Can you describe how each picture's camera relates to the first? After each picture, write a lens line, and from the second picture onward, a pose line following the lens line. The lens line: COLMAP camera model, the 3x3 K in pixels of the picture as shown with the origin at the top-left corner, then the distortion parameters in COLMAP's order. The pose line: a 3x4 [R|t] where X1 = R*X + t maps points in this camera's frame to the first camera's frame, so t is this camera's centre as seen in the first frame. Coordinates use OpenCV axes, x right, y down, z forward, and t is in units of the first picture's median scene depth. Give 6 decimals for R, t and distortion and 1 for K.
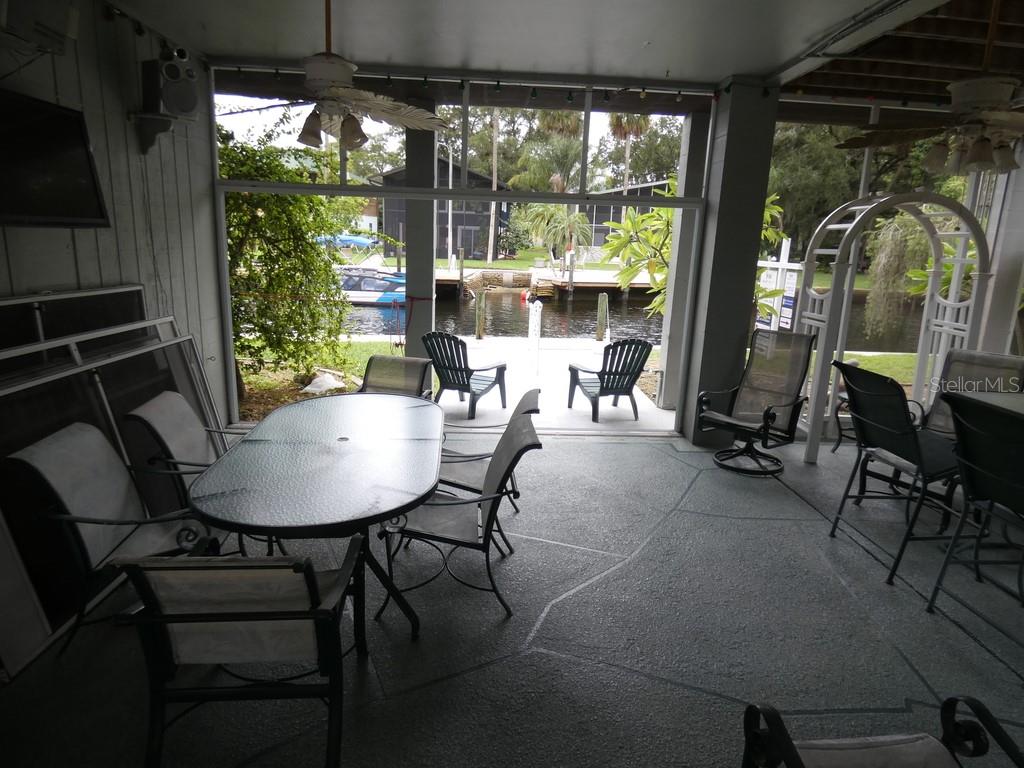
lens RADIAL K [[591.2, 0, 512.0], [0, 591.2, 384.0], [0, 0, 1]] dist [-0.000714, -0.001541]
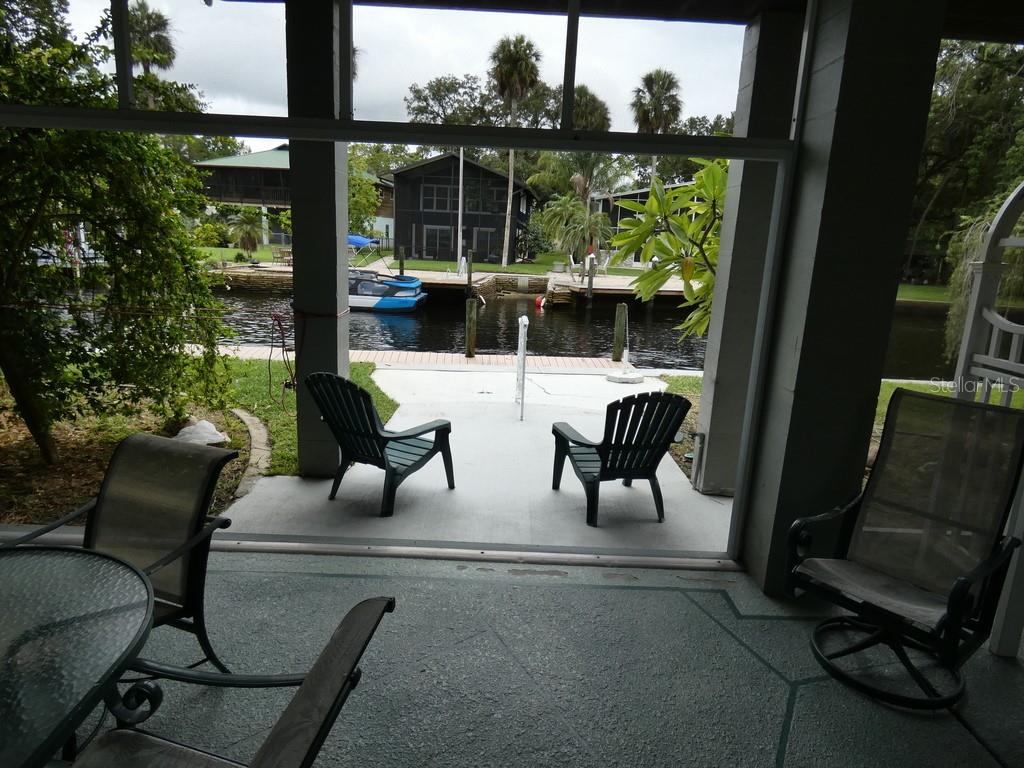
lens RADIAL K [[602.6, 0, 512.0], [0, 602.6, 384.0], [0, 0, 1]] dist [-0.002781, -0.000117]
pose [[0.999251, 0.017647, -0.034432, 0.031333], [-0.018022, 0.999781, -0.010611, -0.028540], [0.034237, 0.011224, 0.999351, 0.153349]]
